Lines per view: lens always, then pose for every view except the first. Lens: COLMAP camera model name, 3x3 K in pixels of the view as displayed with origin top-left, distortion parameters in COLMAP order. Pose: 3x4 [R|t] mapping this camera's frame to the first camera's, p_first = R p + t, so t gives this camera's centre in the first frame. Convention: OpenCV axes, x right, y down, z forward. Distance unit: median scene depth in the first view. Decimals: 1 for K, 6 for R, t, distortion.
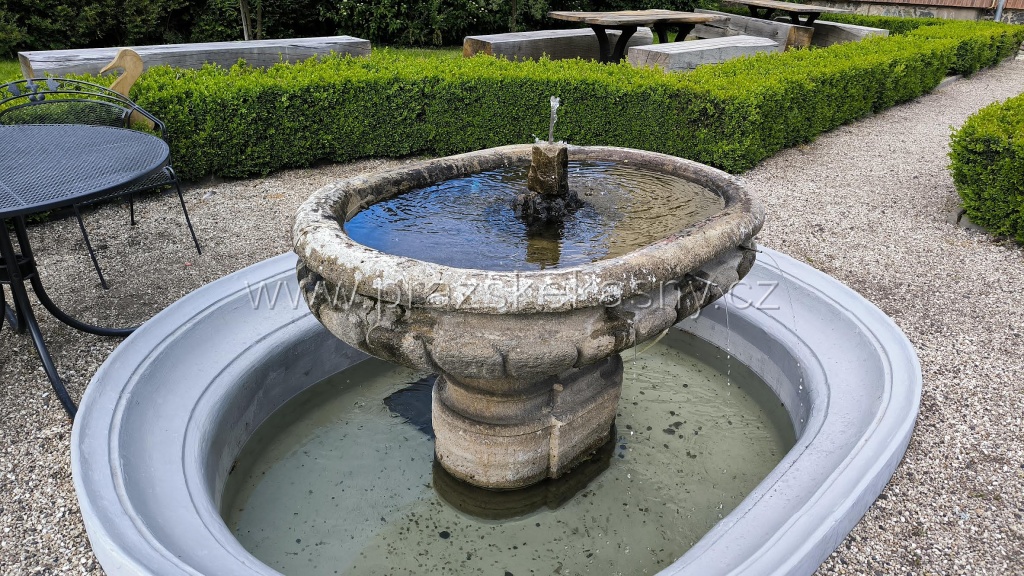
lens RADIAL K [[718.2, 0, 512.1], [0, 718.2, 289.0], [0, 0, 1]] dist [0.039499, -0.037830]
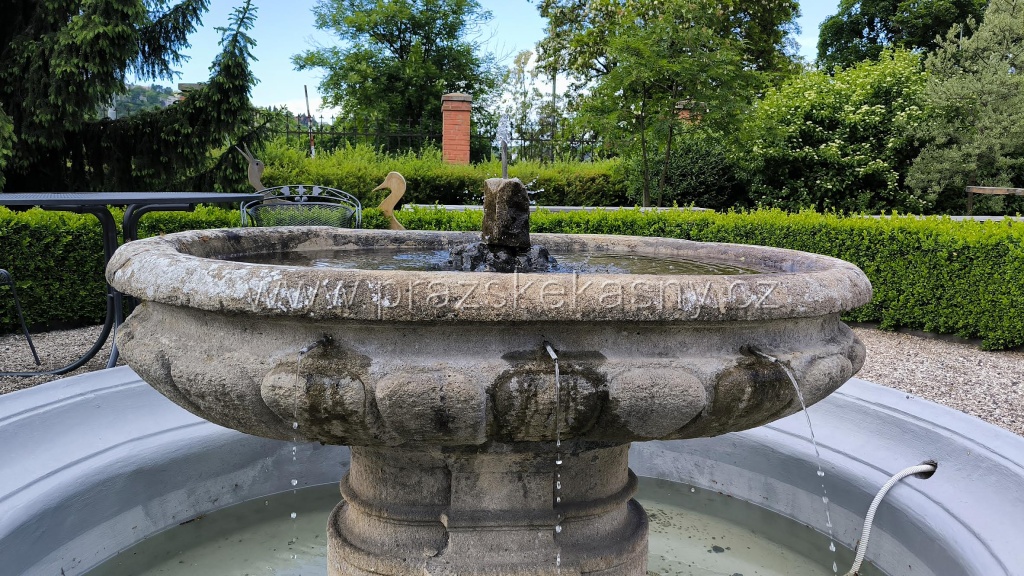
lens RADIAL K [[718.2, 0, 509.8], [0, 718.2, 287.8], [0, 0, 1]] dist [0.039499, -0.037830]
pose [[0.770014, 0.065847, -0.634620, 0.282151], [-0.258499, 0.941563, -0.215954, 0.033704], [0.583315, 0.330337, 0.742039, 0.254184]]
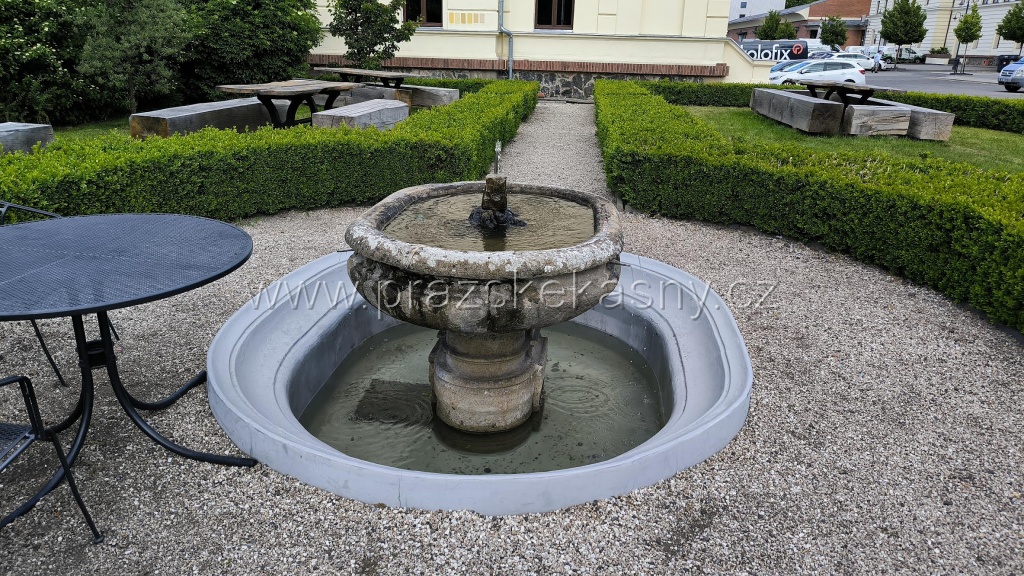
lens RADIAL K [[718.2, 0, 514.0], [0, 718.2, 287.8], [0, 0, 1]] dist [0.039499, -0.037830]
pose [[0.804649, -0.202307, 0.558222, -0.396820], [0.247917, 0.968761, -0.006269, 0.017111], [-0.539515, 0.143437, 0.829668, -0.089907]]
